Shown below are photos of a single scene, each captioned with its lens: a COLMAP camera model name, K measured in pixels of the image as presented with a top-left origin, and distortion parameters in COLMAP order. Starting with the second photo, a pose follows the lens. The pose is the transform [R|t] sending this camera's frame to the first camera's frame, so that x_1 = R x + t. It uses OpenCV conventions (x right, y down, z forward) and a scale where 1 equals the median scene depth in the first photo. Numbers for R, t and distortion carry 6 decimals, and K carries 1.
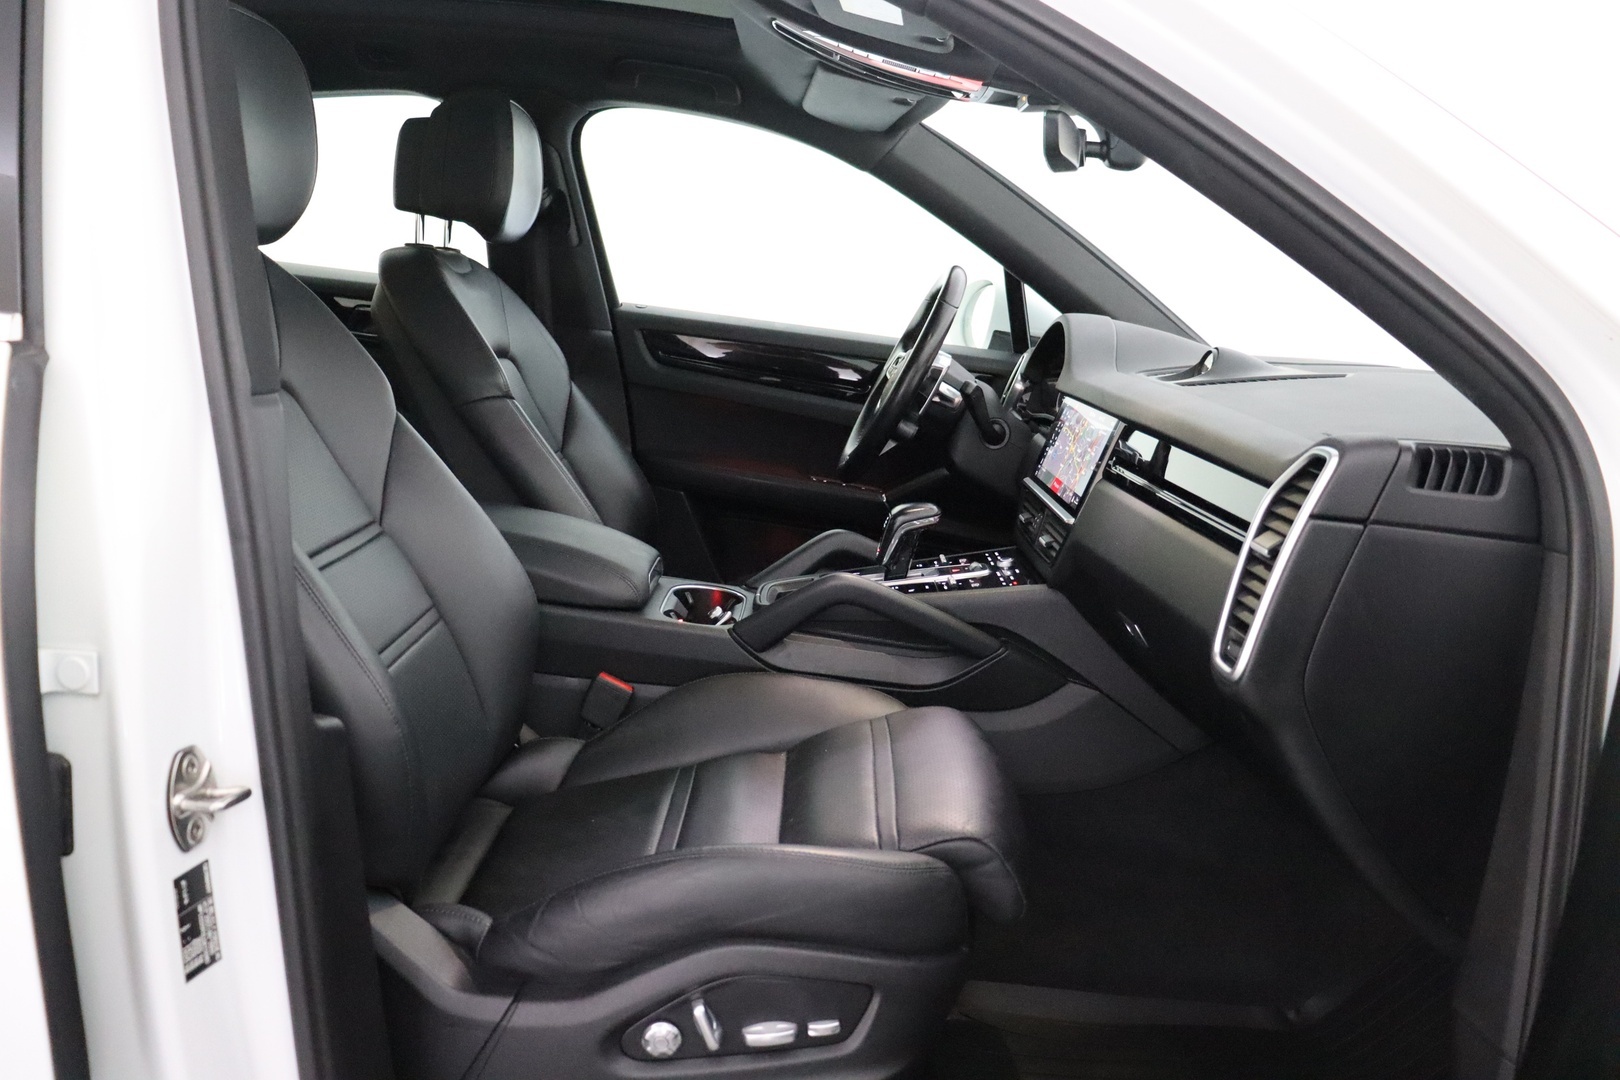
lens RADIAL K [[1445.8, 0, 810.0], [0, 1445.8, 540.0], [0, 0, 1]] dist [0.003863, 0.014831]
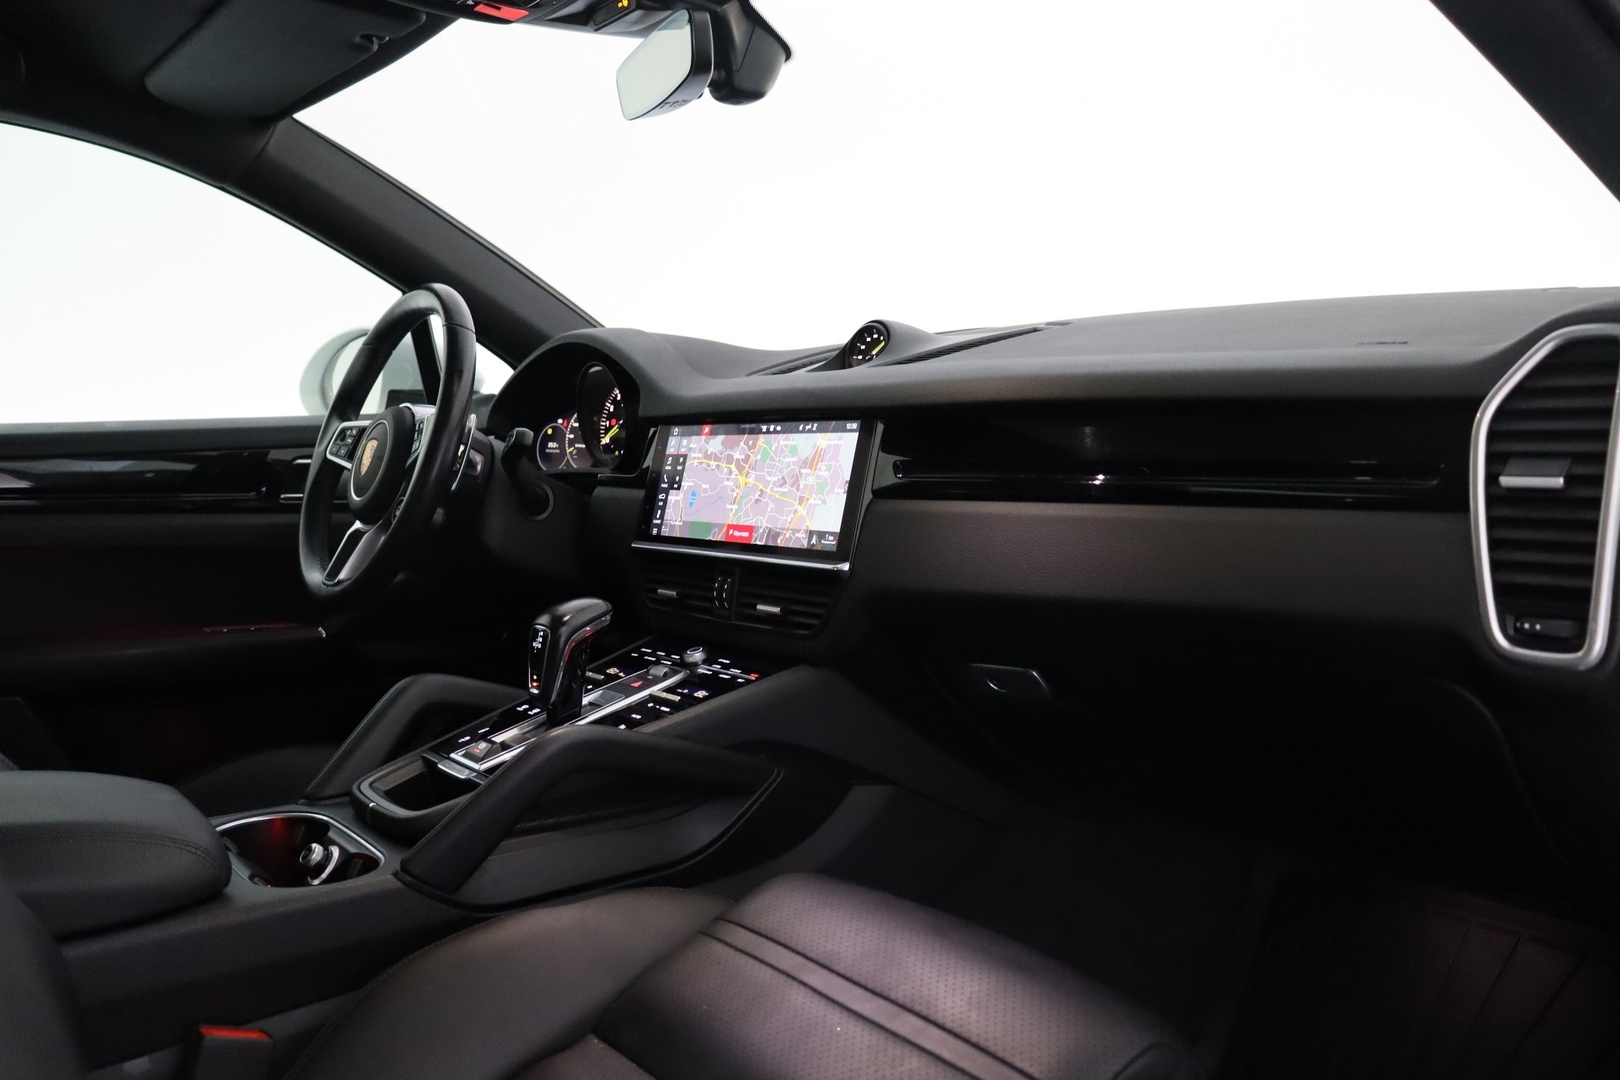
lens RADIAL K [[1445.8, 0, 810.0], [0, 1445.8, 540.0], [0, 0, 1]] dist [0.003863, 0.014831]
pose [[0.799078, -0.204517, 0.565374, -0.224335], [0.243661, 0.969839, 0.006447, -0.032296], [-0.549640, 0.132608, 0.824810, 0.392935]]
